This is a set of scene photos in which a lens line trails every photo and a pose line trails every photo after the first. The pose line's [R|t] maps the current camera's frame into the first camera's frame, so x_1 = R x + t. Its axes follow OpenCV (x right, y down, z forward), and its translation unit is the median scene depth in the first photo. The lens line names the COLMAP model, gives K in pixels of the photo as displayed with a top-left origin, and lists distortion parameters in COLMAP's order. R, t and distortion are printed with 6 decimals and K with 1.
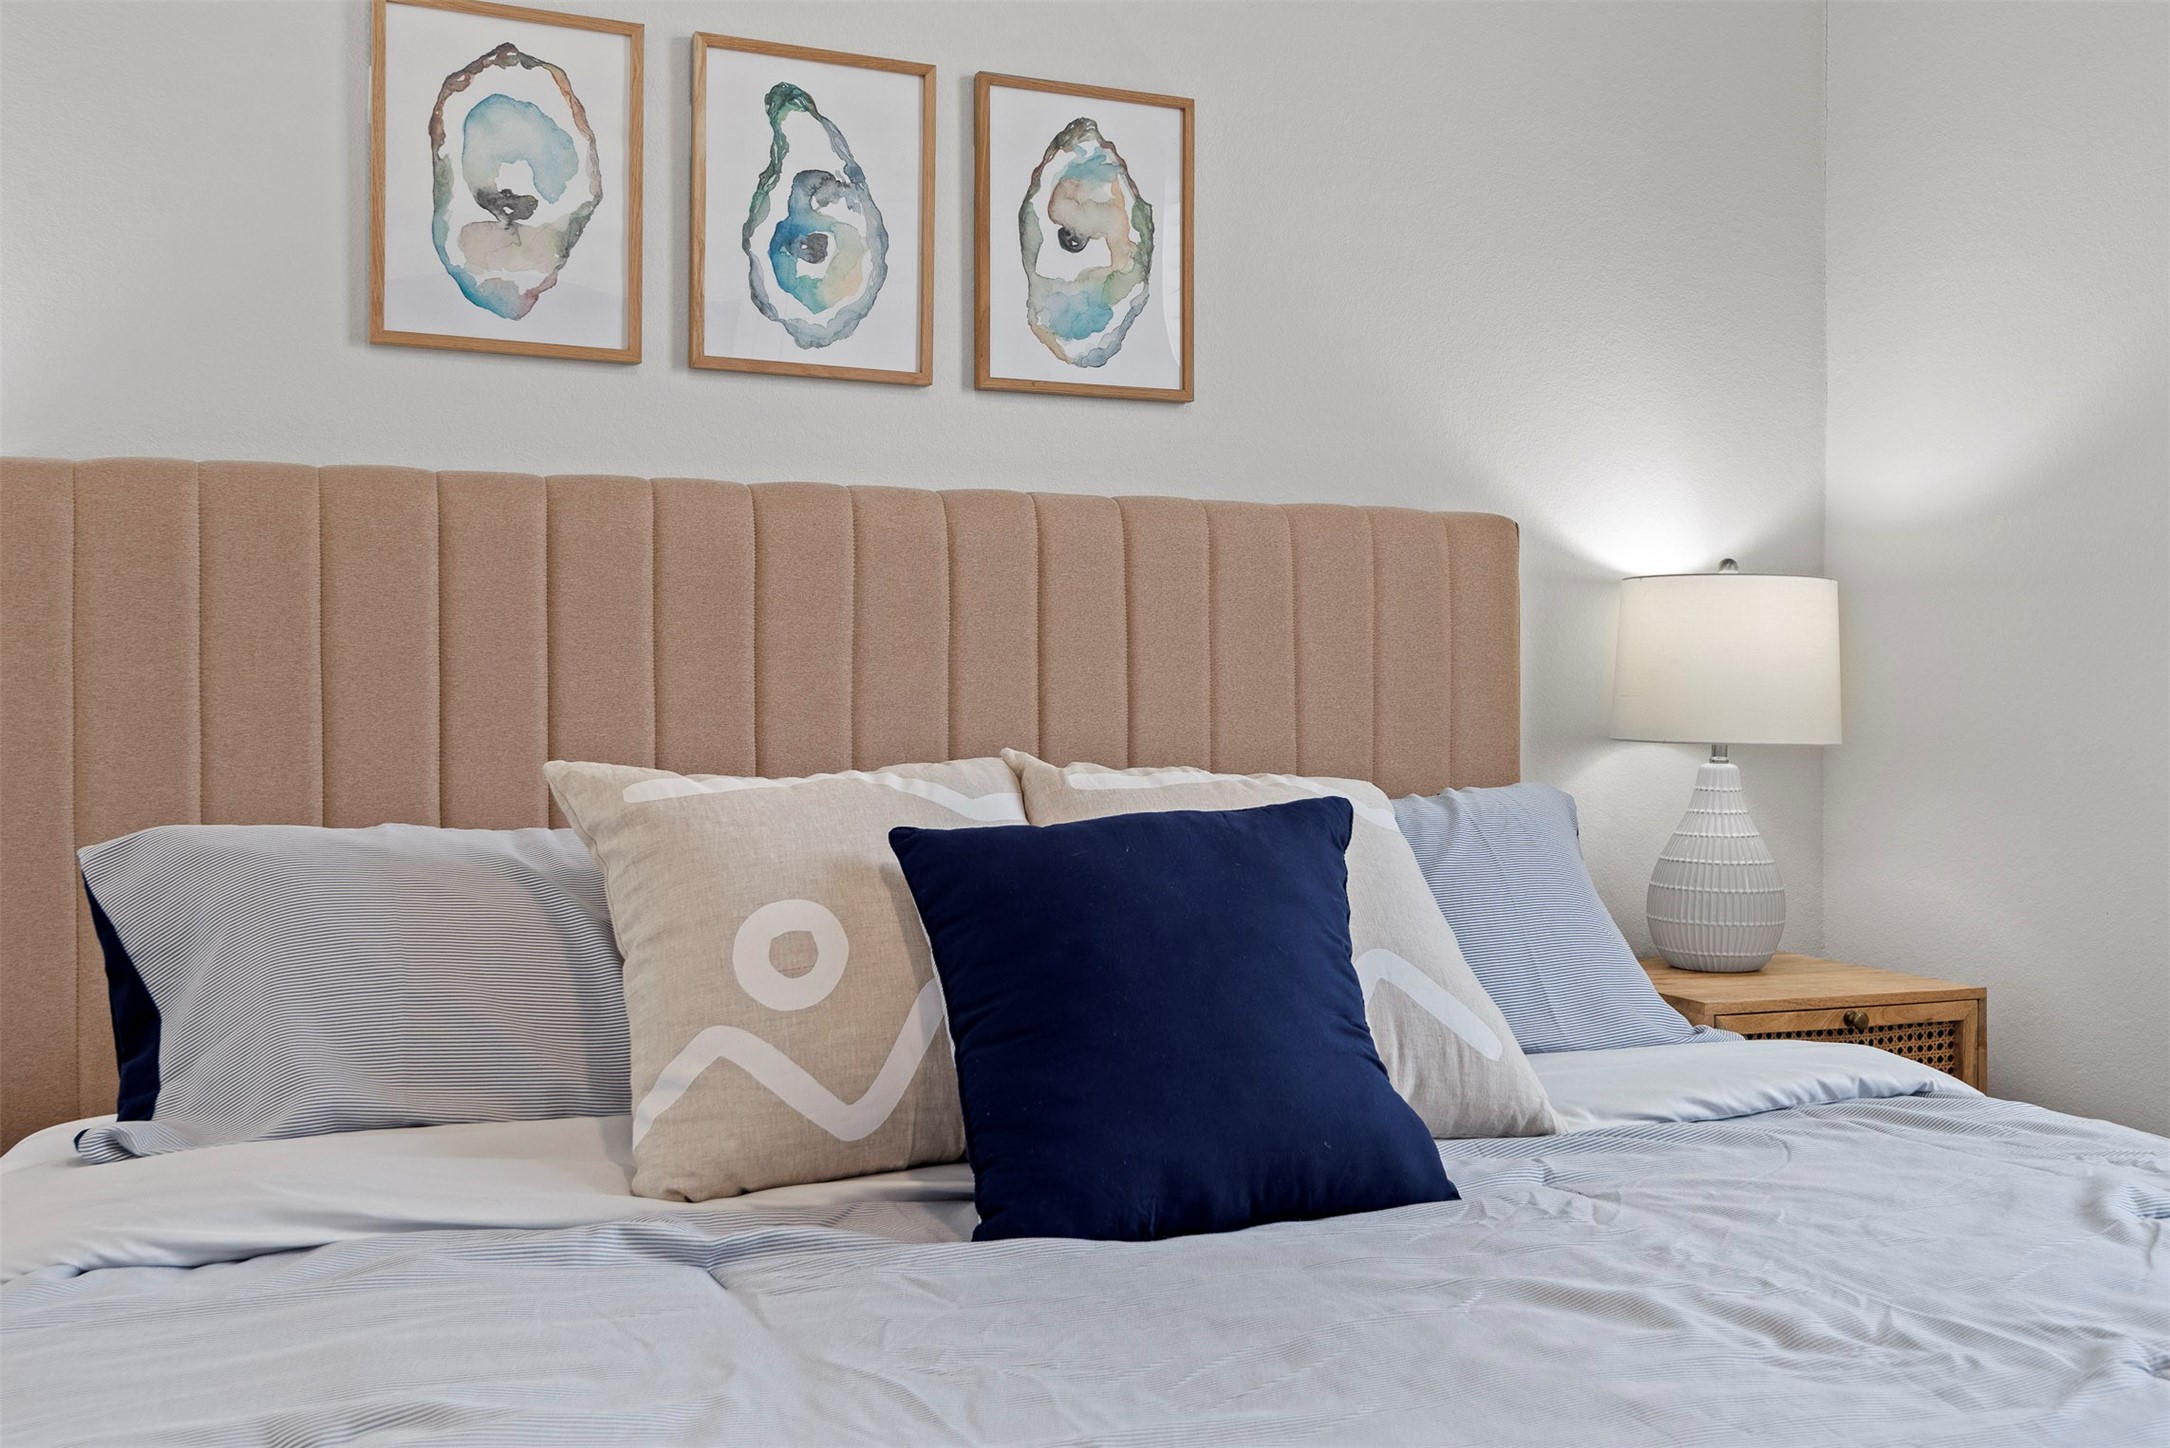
lens RADIAL K [[2166.7, 0, 1085.2], [0, 2166.7, 693.3], [0, 0, 1]] dist [-0.013069, -0.001123]
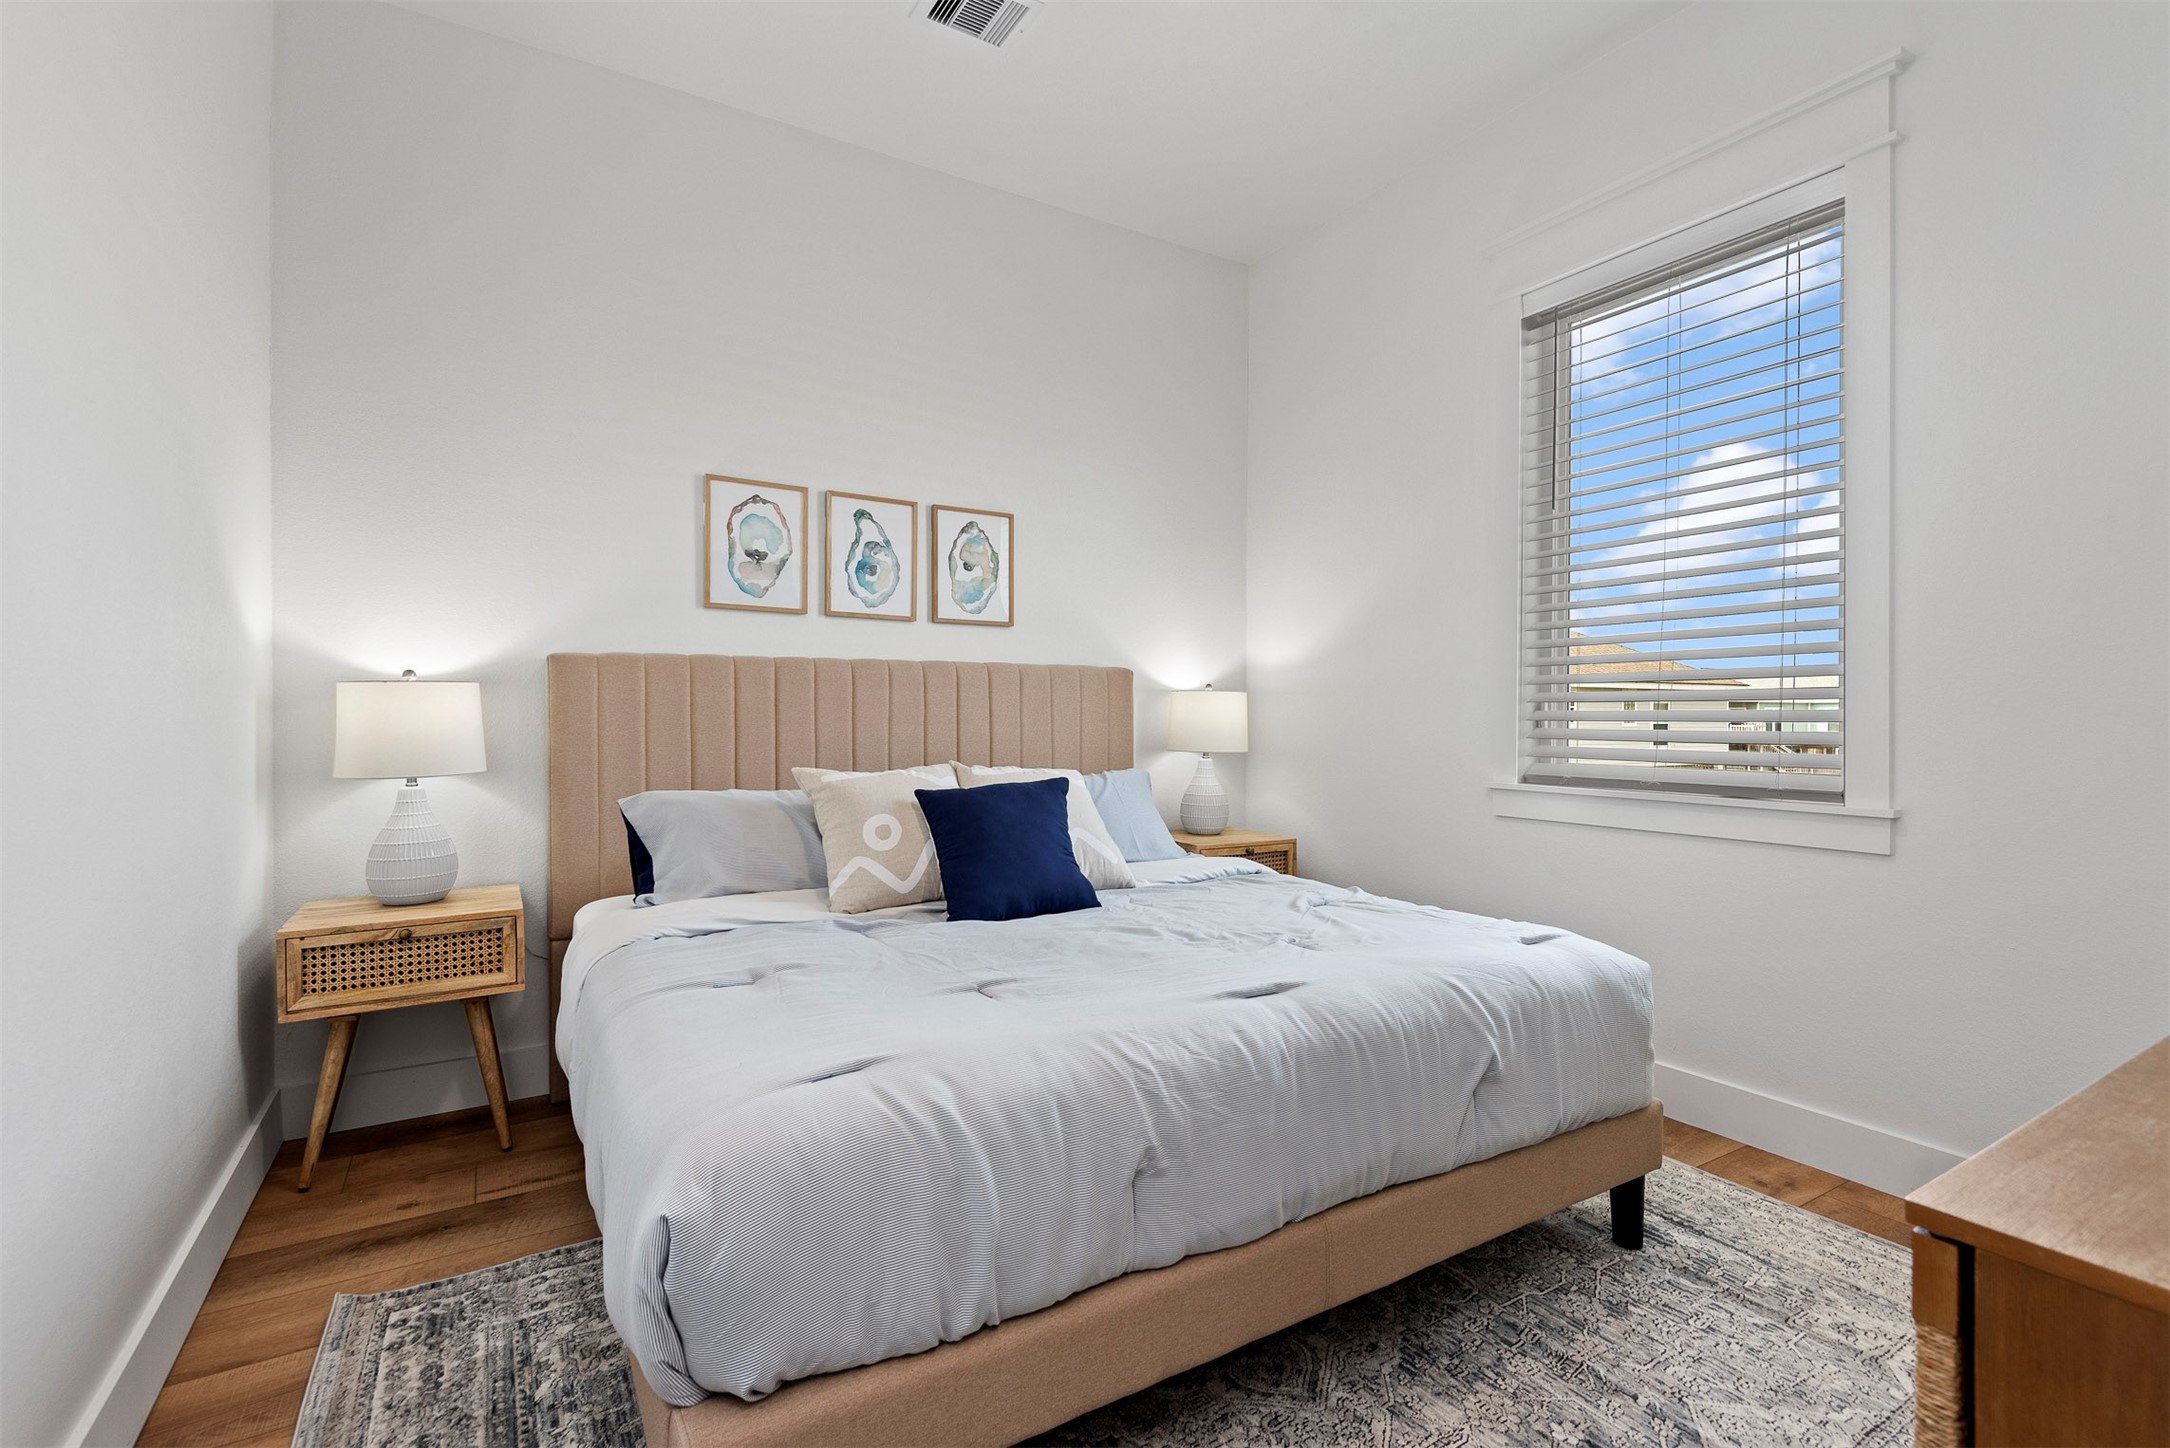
lens RADIAL K [[987.1, 0, 1085.0], [0, 987.1, 724.0], [0, 0, 1]] dist [0.002952, 0.000283]
pose [[0.992055, -0.002872, 0.125773, -0.019337], [0.001706, 0.999955, 0.009374, -0.028572], [-0.125795, -0.009085, 0.992015, -0.266071]]
